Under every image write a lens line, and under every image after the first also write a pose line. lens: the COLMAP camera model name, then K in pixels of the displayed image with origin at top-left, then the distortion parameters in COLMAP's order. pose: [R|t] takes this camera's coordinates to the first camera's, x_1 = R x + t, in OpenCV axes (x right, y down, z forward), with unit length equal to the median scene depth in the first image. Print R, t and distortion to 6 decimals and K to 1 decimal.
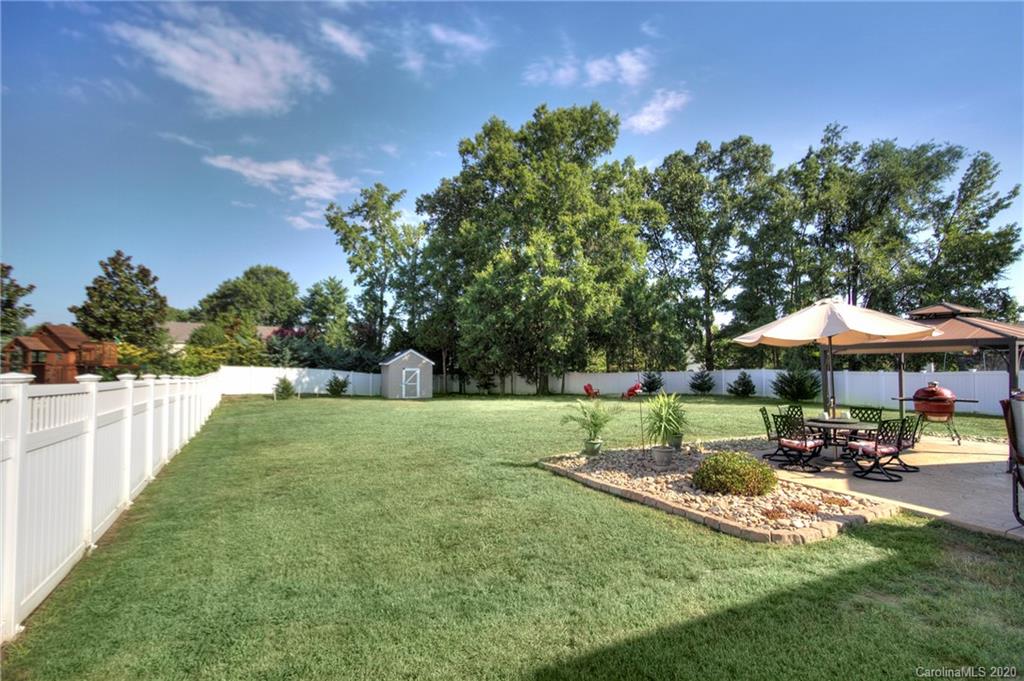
lens RADIAL K [[475.7, 0, 478.6], [0, 475.7, 346.5], [0, 0, 1]] dist [0.002369, 0.000230]
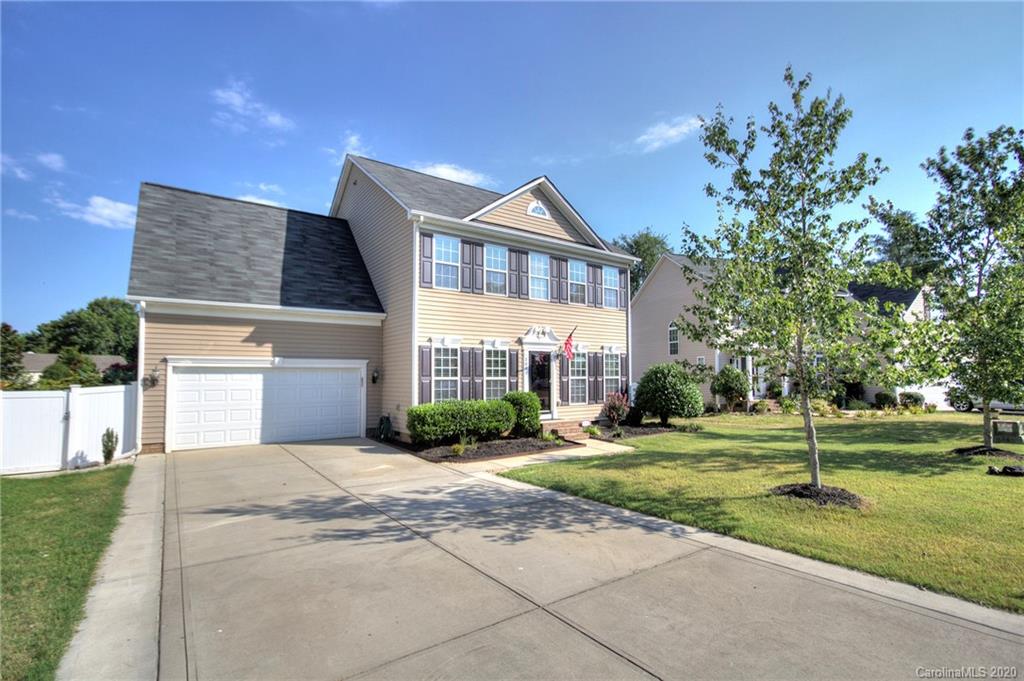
lens RADIAL K [[480.1, 0, 509.7], [0, 480.1, 357.2], [0, 0, 1]] dist [-0.000532, -0.000189]
pose [[0.966522, 0.009376, 0.256413, 0.184676], [-0.006287, 0.999897, -0.012865, -0.024540], [-0.256508, 0.010822, 0.966482, -0.360317]]
